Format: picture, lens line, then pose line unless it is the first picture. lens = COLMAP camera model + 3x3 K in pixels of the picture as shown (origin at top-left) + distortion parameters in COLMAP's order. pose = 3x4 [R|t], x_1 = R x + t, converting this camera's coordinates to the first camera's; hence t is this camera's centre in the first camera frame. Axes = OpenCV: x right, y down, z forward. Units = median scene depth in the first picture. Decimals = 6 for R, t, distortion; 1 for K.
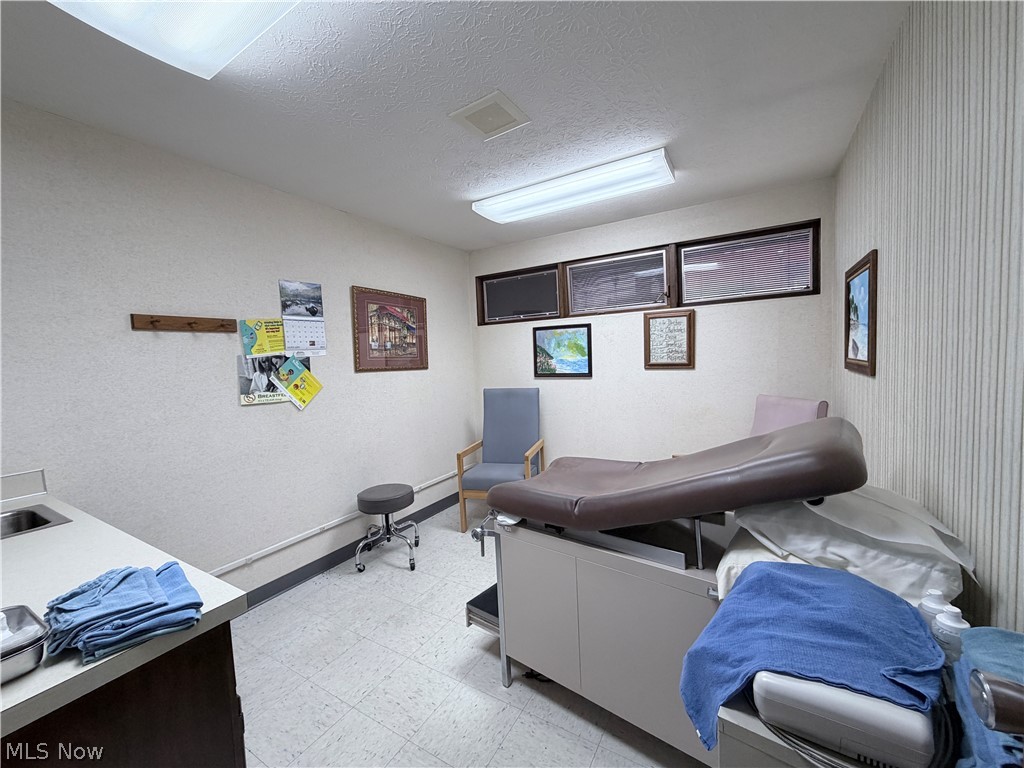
lens RADIAL K [[408.4, 0, 512.0], [0, 408.4, 384.0], [0, 0, 1]] dist [-0.000074, -0.000012]
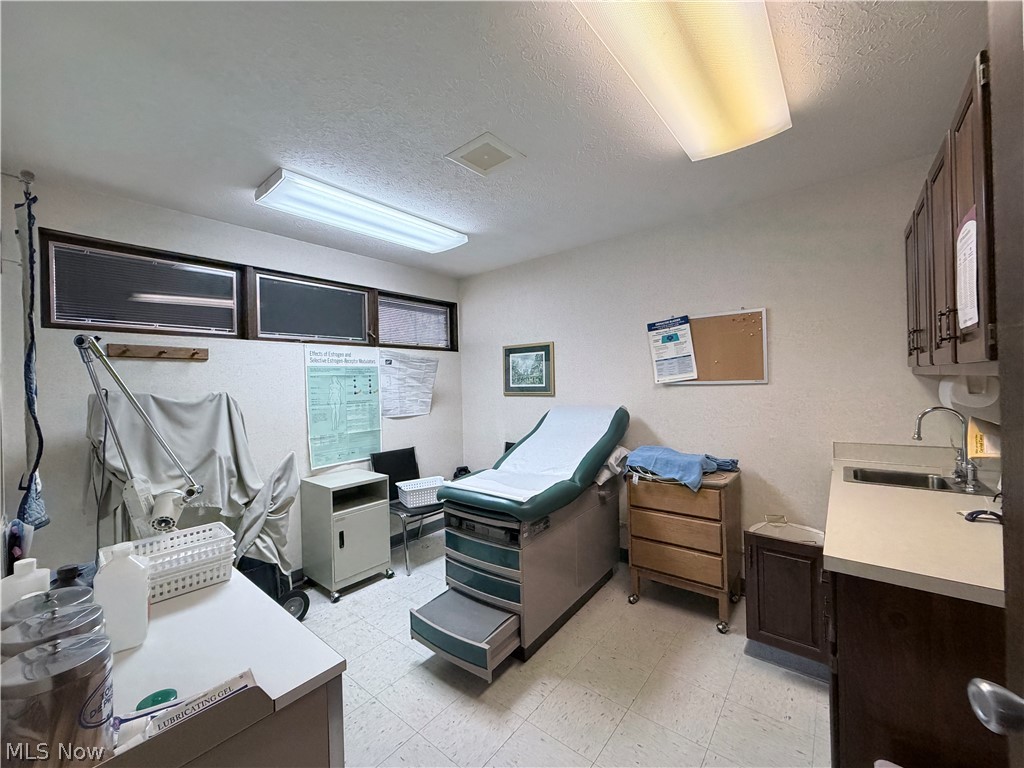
lens RADIAL K [[408.4, 0, 512.0], [0, 408.4, 384.0], [0, 0, 1]] dist [-0.000074, -0.000012]
pose [[0.151527, 0.026601, 0.988095, -0.706031], [0.072195, 0.996670, -0.037904, -0.022731], [-0.985813, 0.077079, 0.149102, 0.555826]]
